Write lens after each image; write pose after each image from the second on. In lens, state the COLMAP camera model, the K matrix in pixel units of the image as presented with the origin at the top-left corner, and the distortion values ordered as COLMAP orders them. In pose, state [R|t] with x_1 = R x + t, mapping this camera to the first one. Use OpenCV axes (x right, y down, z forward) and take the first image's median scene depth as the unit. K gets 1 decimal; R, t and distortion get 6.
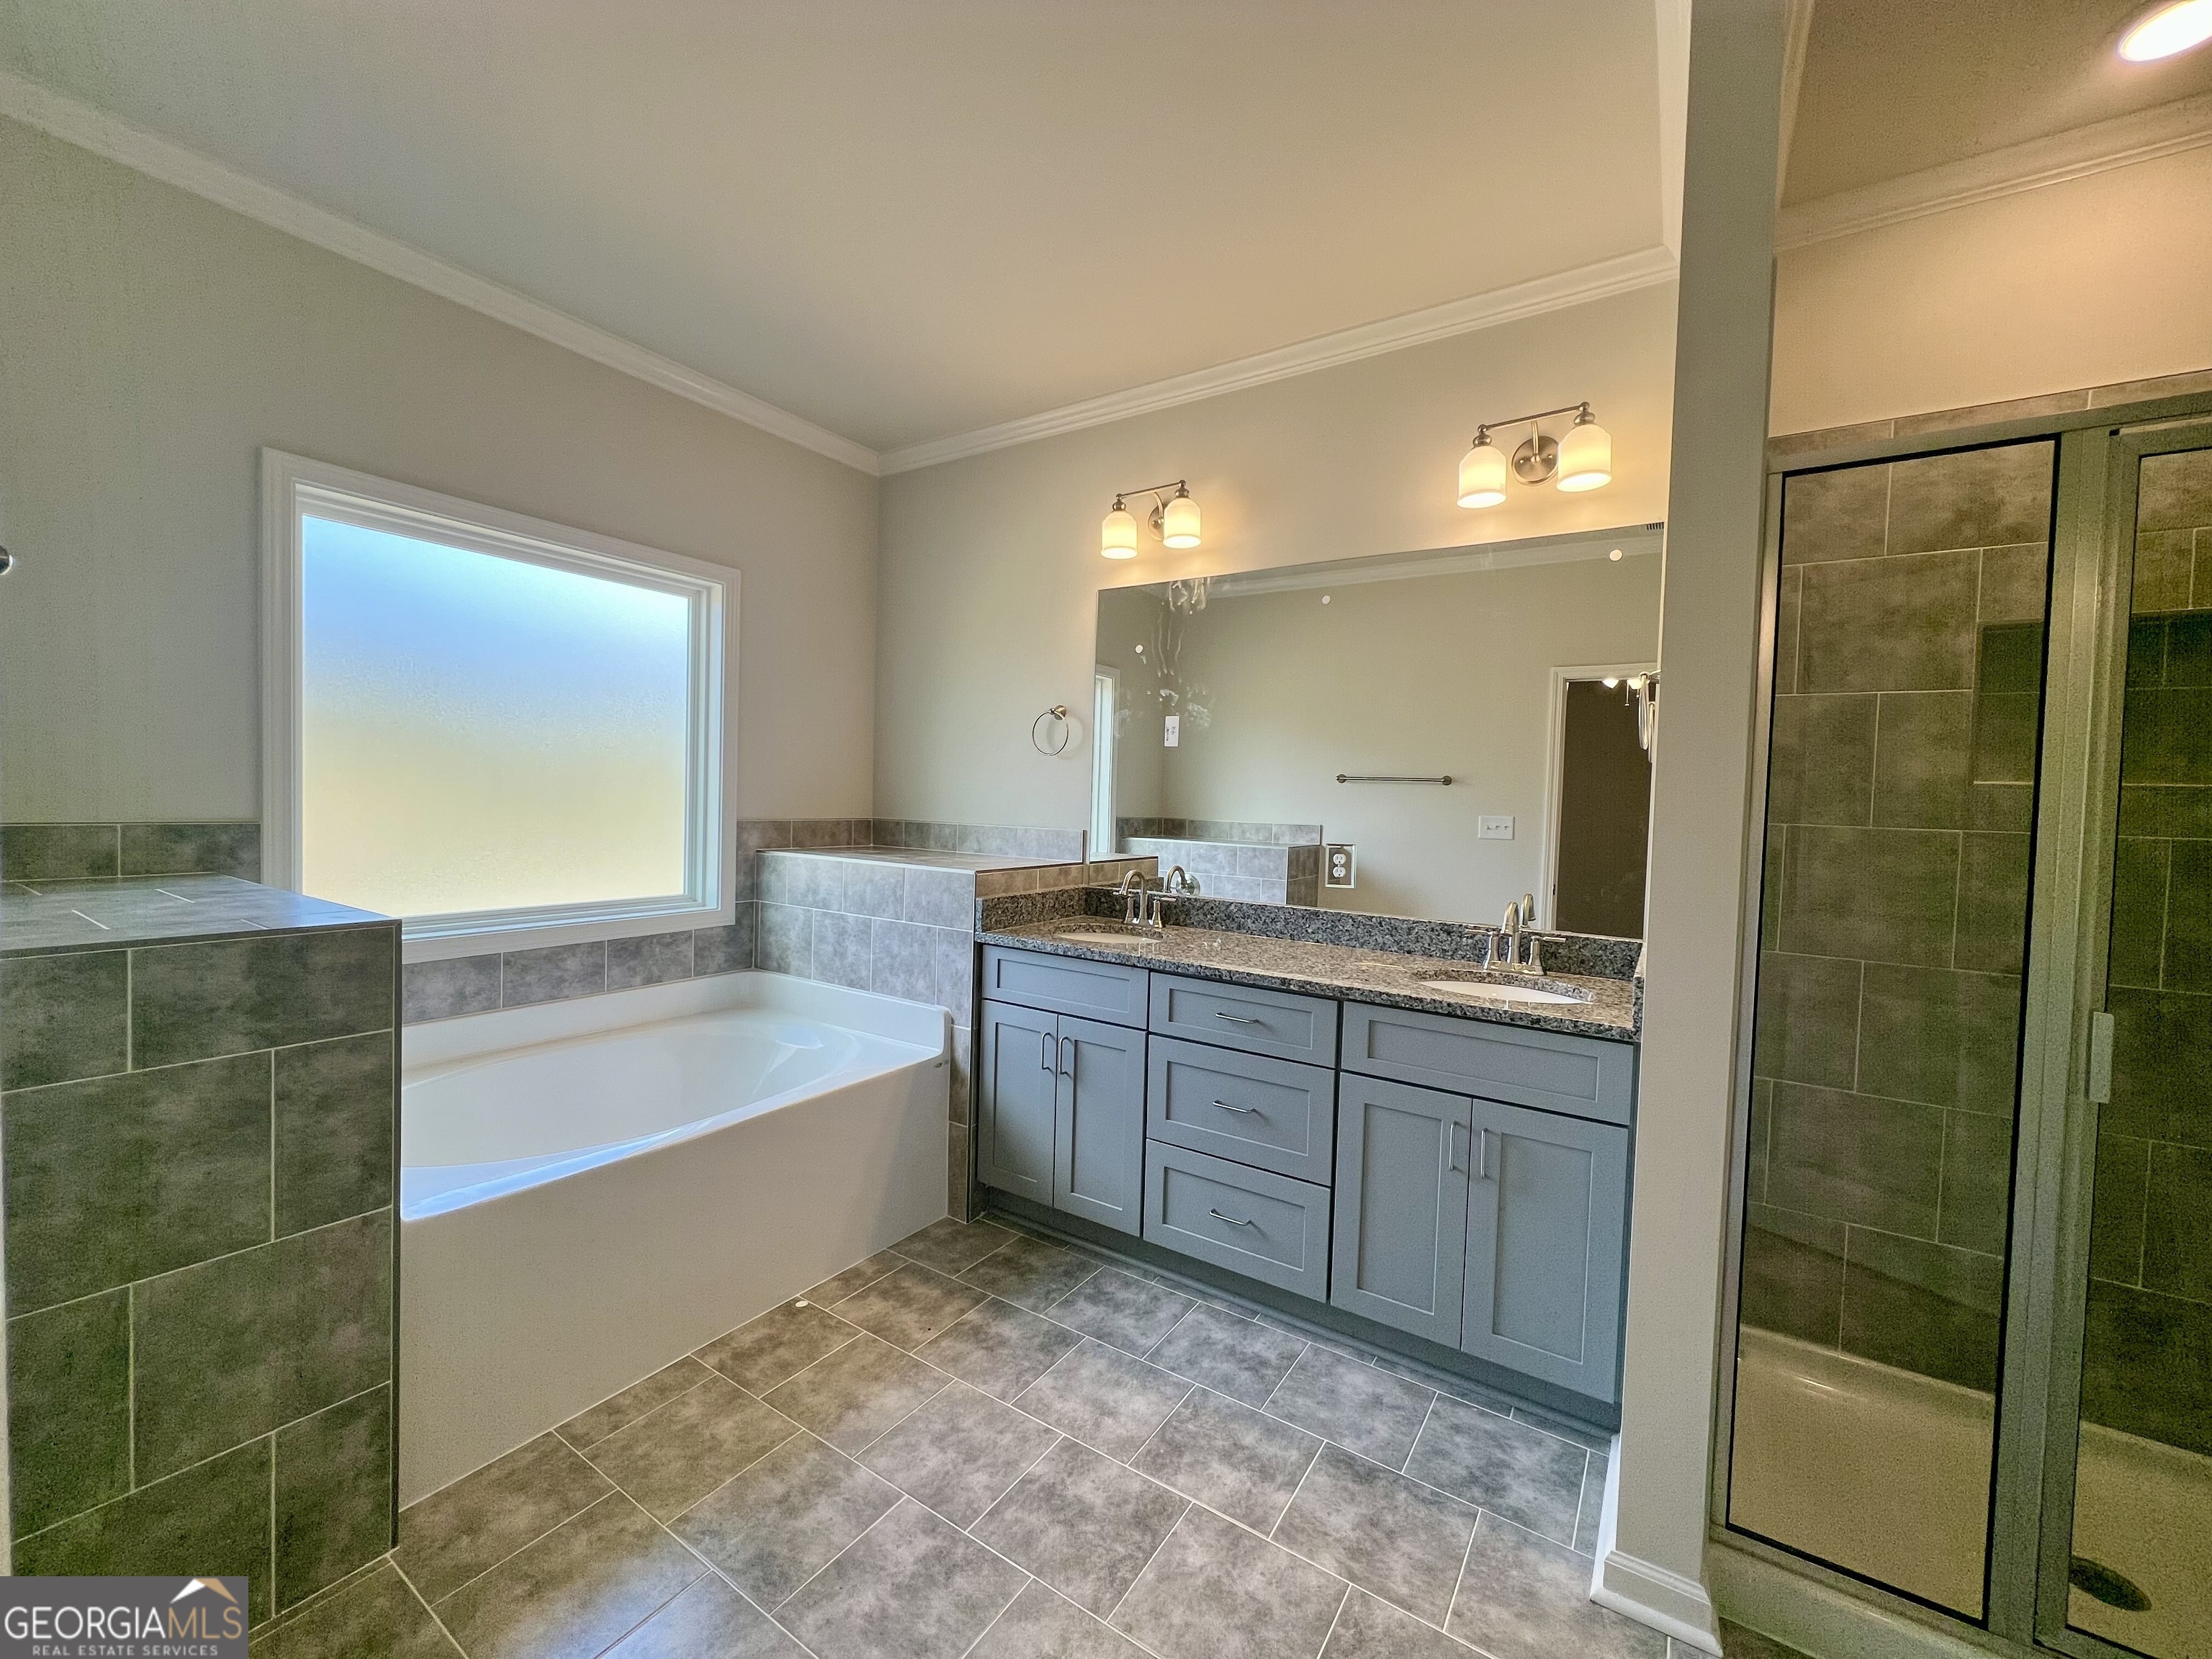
lens RADIAL K [[883.3, 0, 1106.0], [0, 883.3, 829.5], [0, 0, 1]] dist [-0.000561, -0.000107]
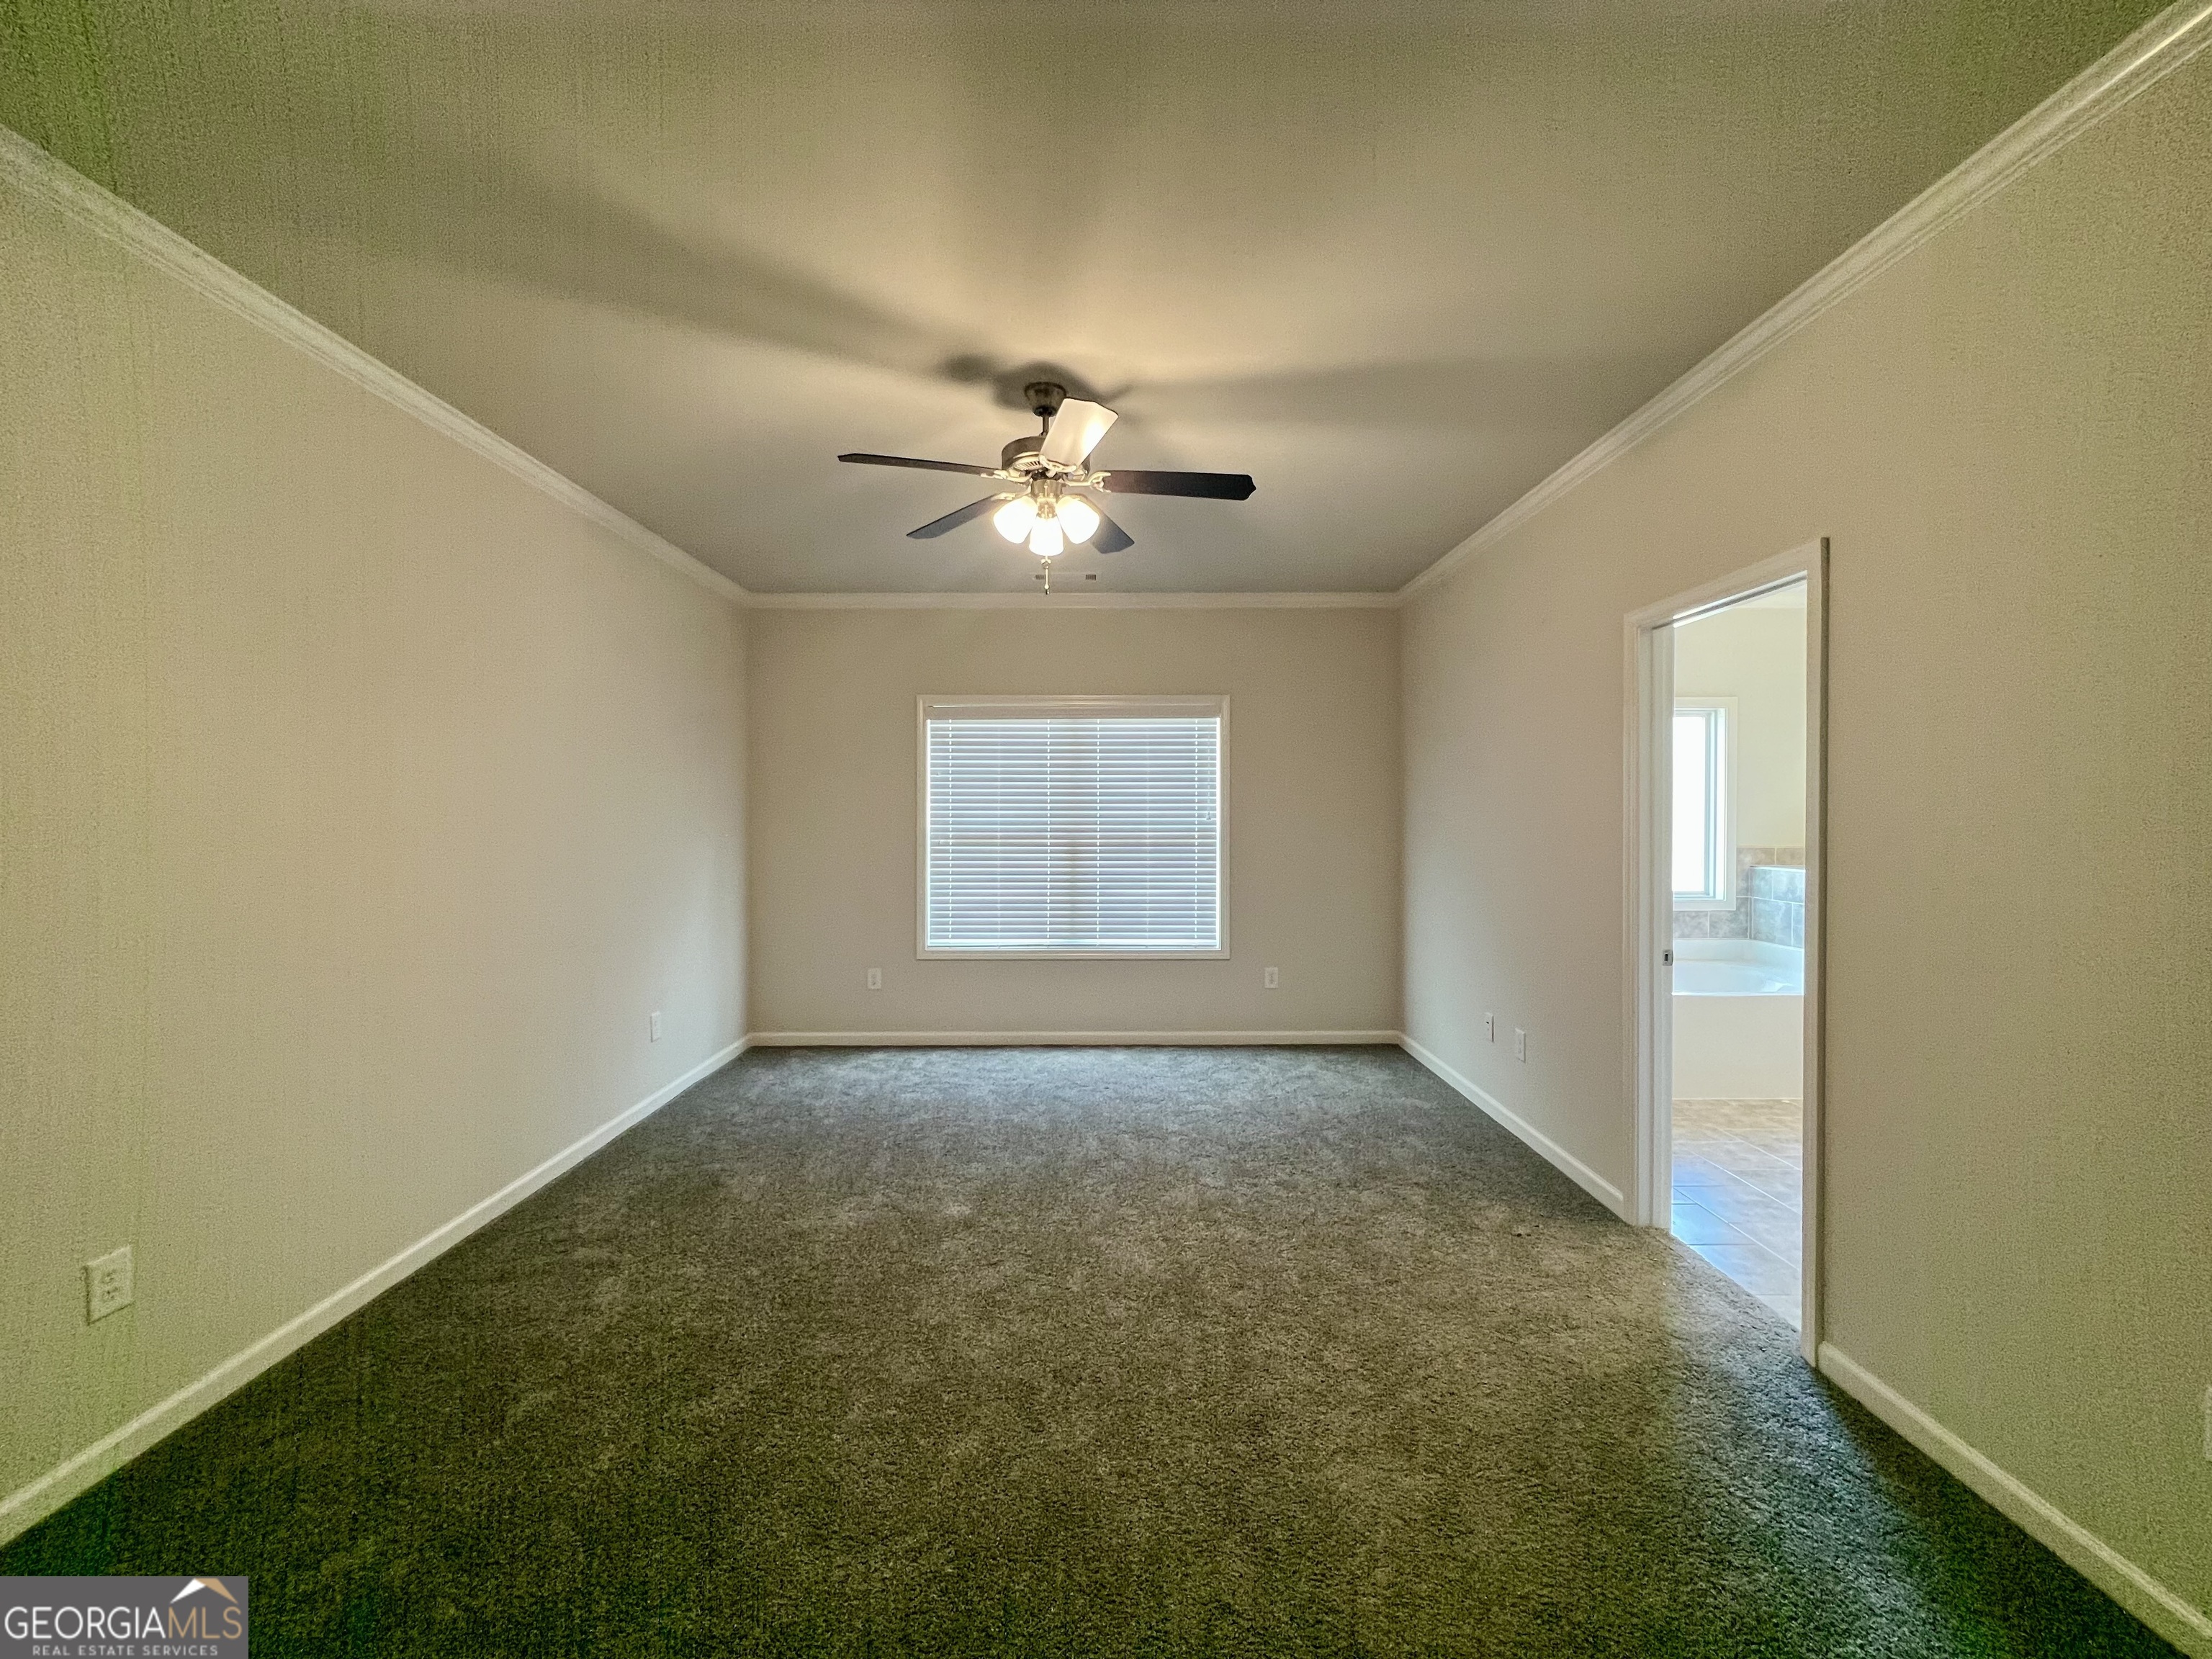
lens RADIAL K [[883.3, 0, 1106.0], [0, 883.3, 829.5], [0, 0, 1]] dist [-0.000561, -0.000107]
pose [[0.550776, -0.016156, -0.834497, 0.315502], [-0.010465, 0.999600, -0.026259, 0.012002], [0.834587, 0.023196, 0.550387, -0.906093]]
